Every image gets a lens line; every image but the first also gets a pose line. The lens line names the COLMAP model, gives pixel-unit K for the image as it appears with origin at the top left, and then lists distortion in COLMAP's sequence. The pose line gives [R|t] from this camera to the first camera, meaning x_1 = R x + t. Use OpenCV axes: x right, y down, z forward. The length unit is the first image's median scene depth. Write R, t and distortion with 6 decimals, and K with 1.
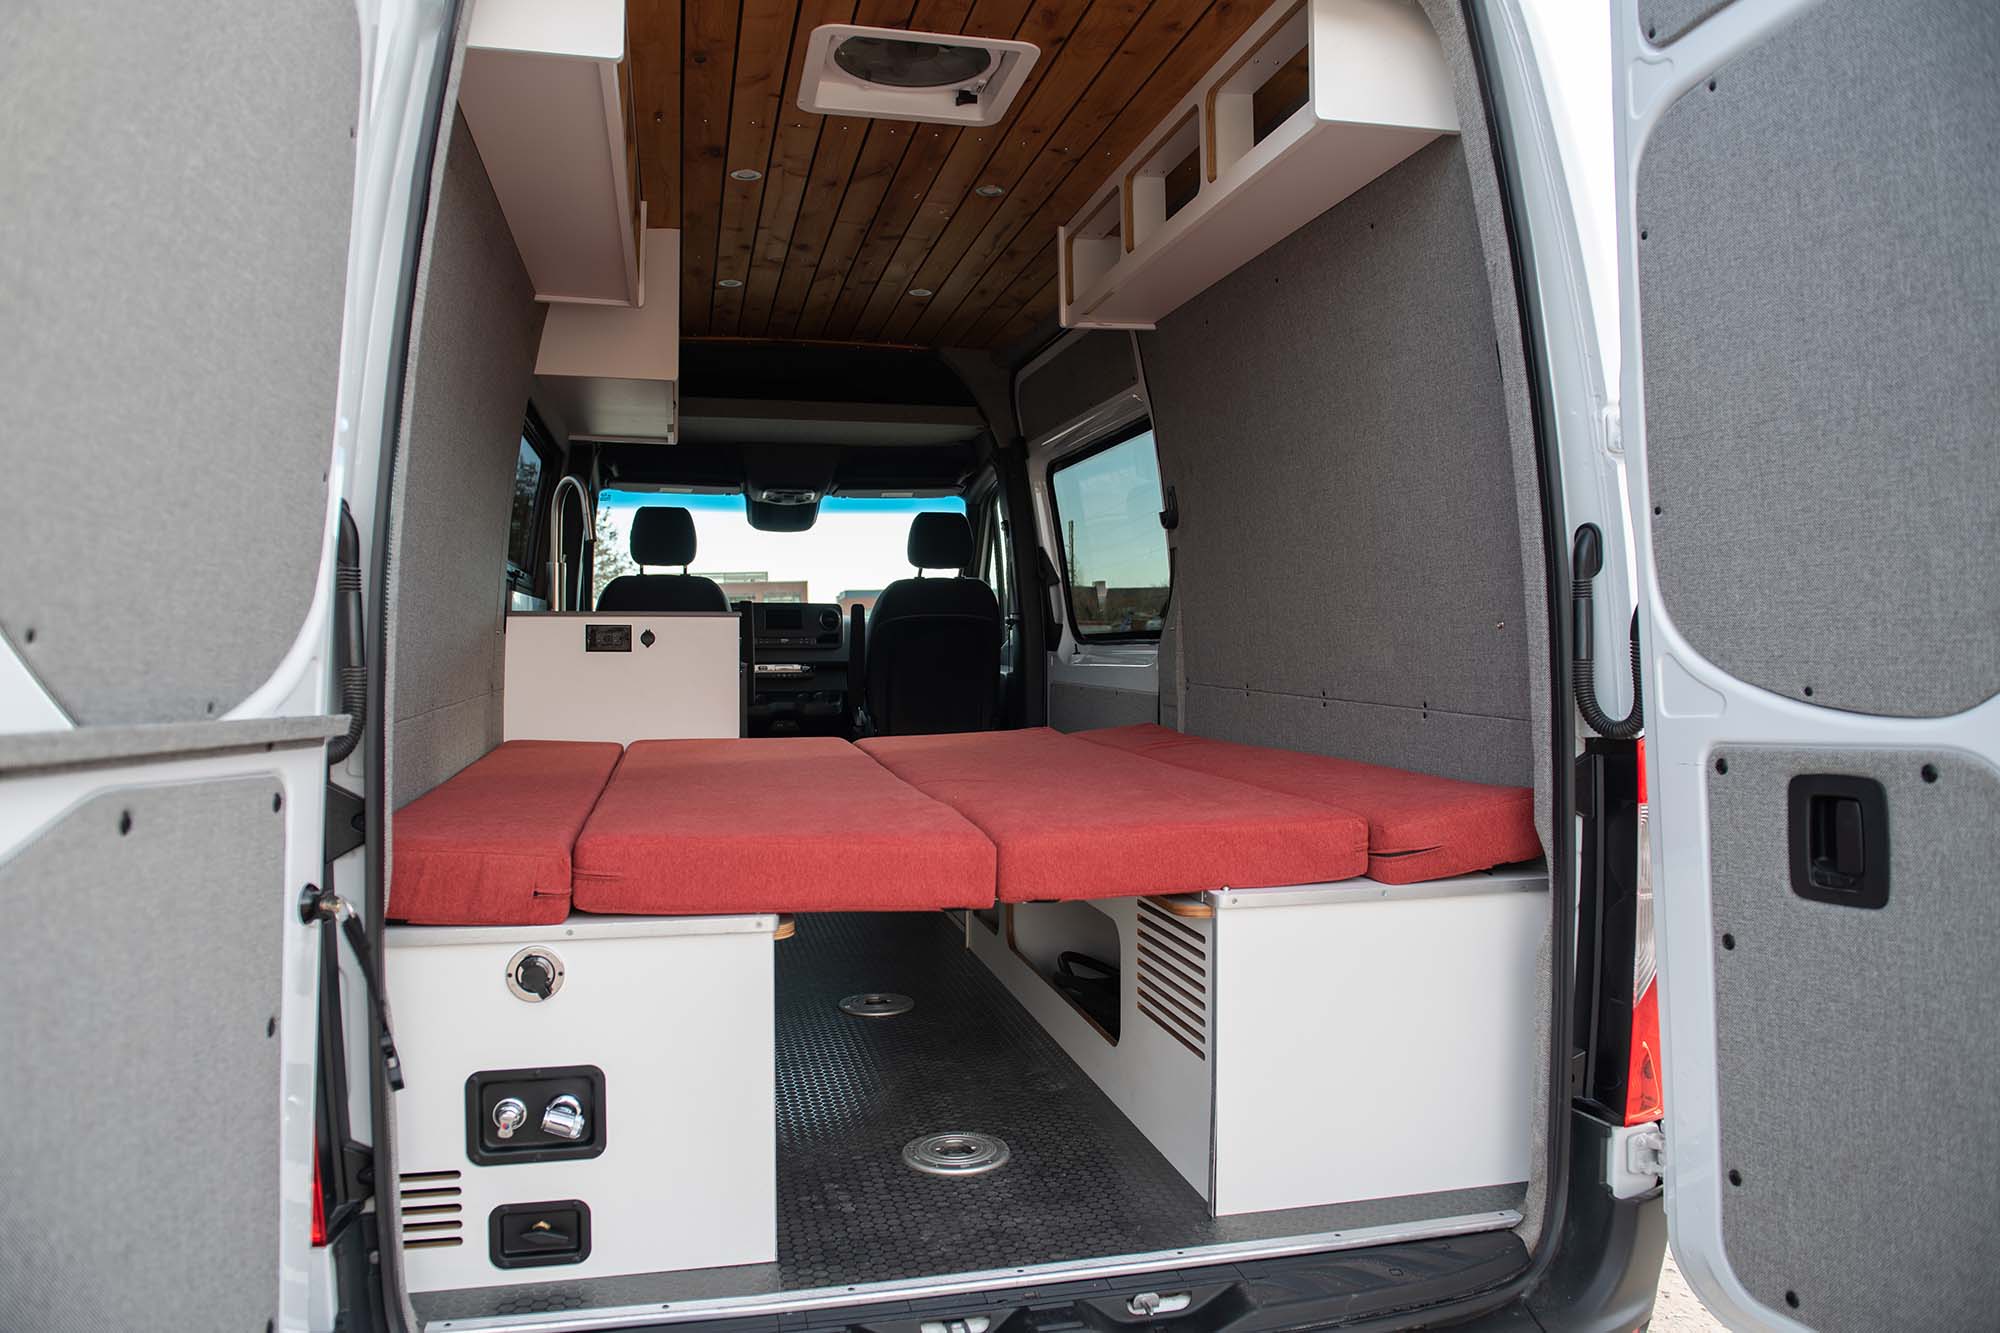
lens RADIAL K [[1392.2, 0, 1000.0], [0, 1392.2, 666.5], [0, 0, 1]] dist [-0.047026, -0.000703]
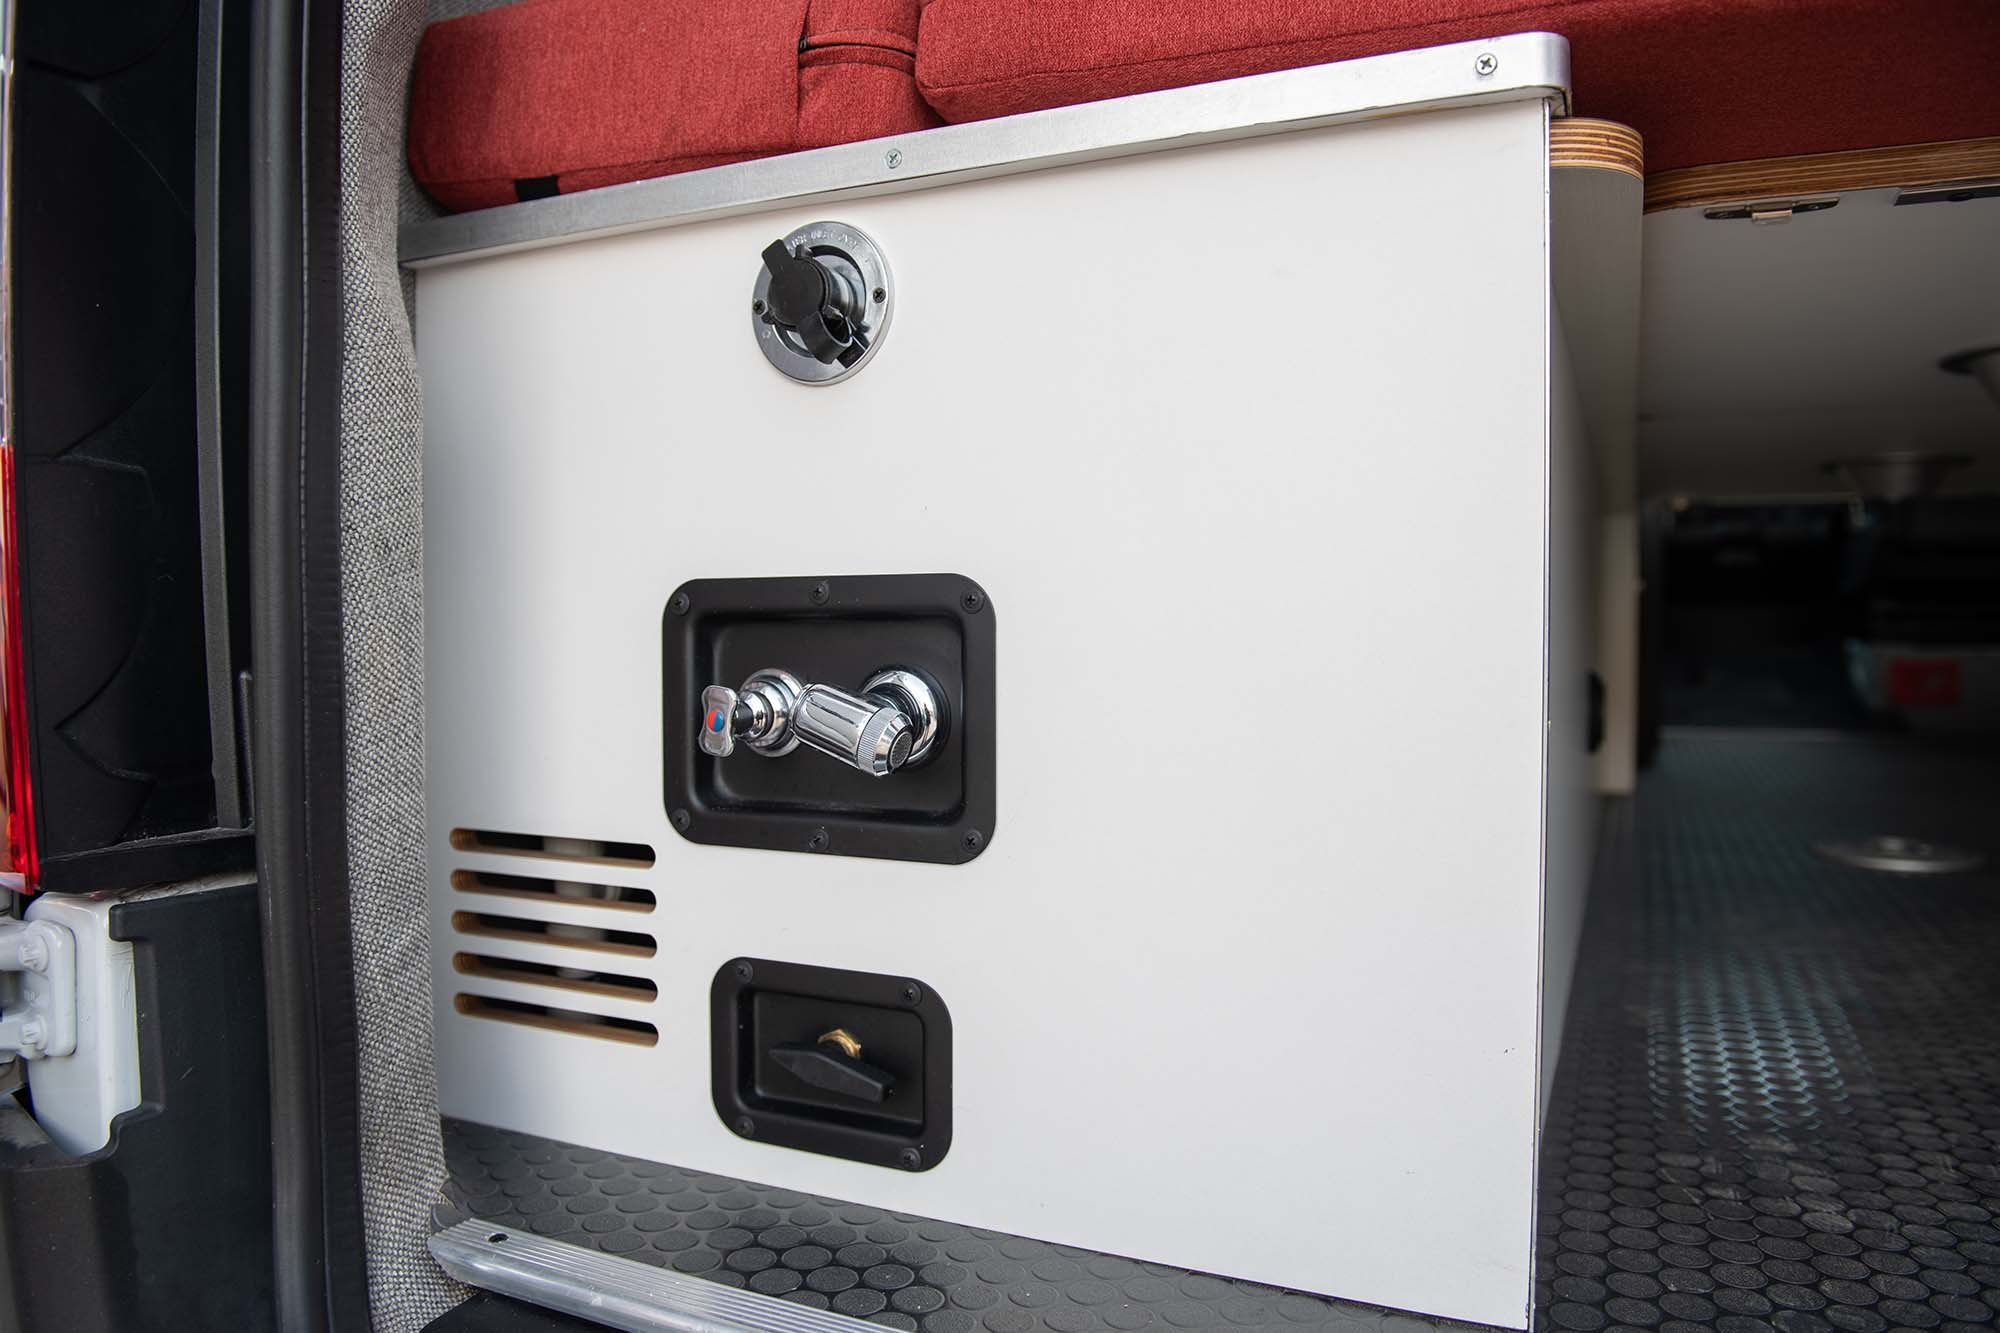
lens RADIAL K [[1392.2, 0, 1000.0], [0, 1392.2, 666.5], [0, 0, 1]] dist [-0.047026, -0.000703]
pose [[0.794733, 0.022516, -0.606541, -0.084477], [-0.011498, 0.999691, 0.022044, 0.295540], [0.606850, -0.010545, 0.794746, 0.725138]]
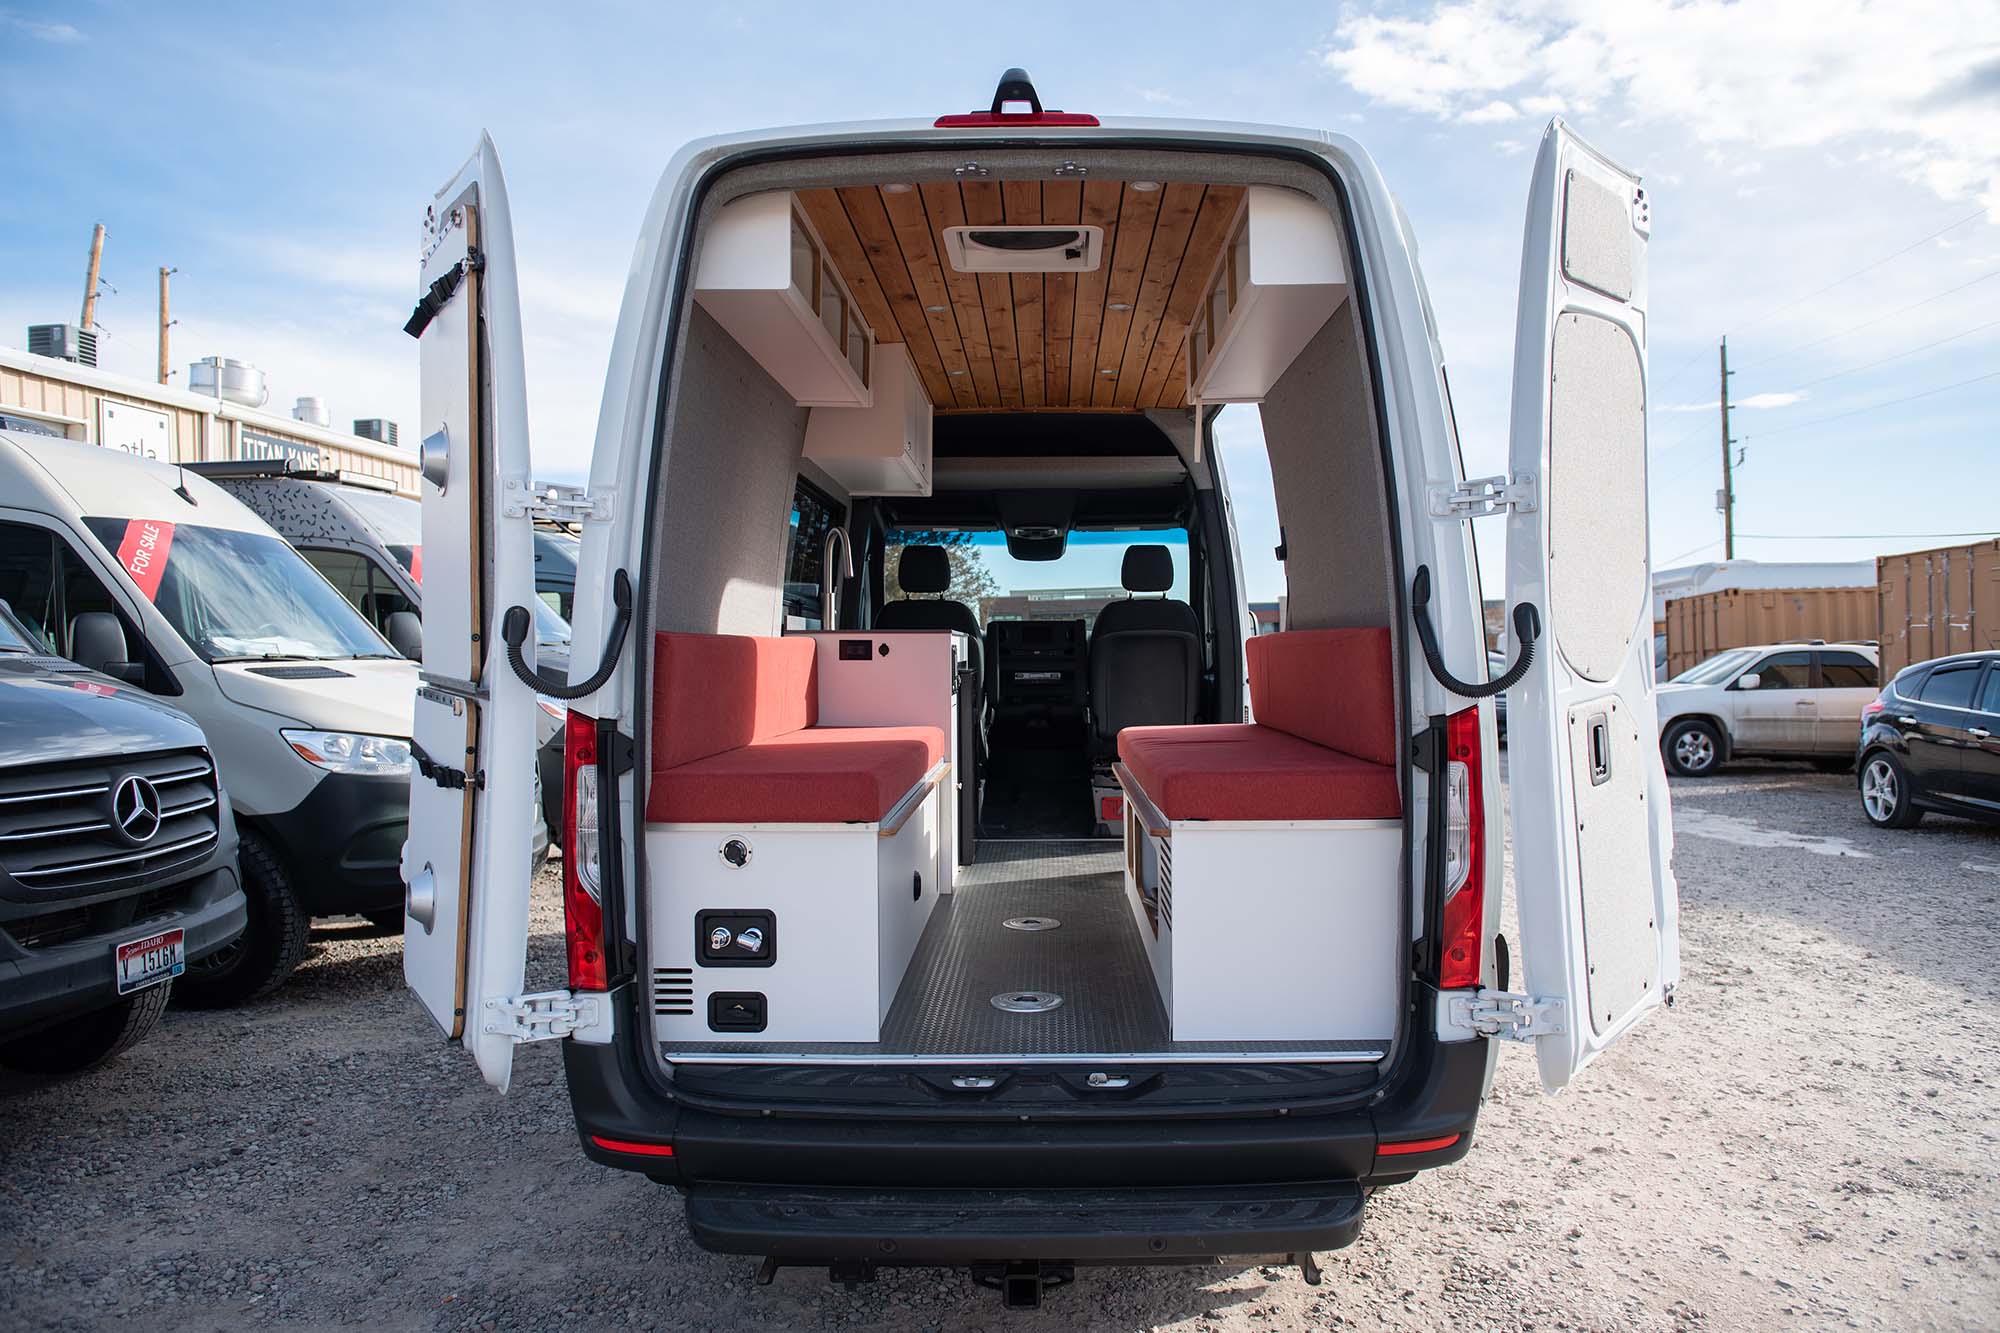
lens RADIAL K [[1392.2, 0, 1000.0], [0, 1392.2, 666.5], [0, 0, 1]] dist [-0.047026, -0.000703]
pose [[0.965665, -0.000317, -0.259791, 0.385151], [-0.002317, 0.999949, -0.009831, 0.016429], [0.259781, 0.010095, 0.965615, -0.502039]]
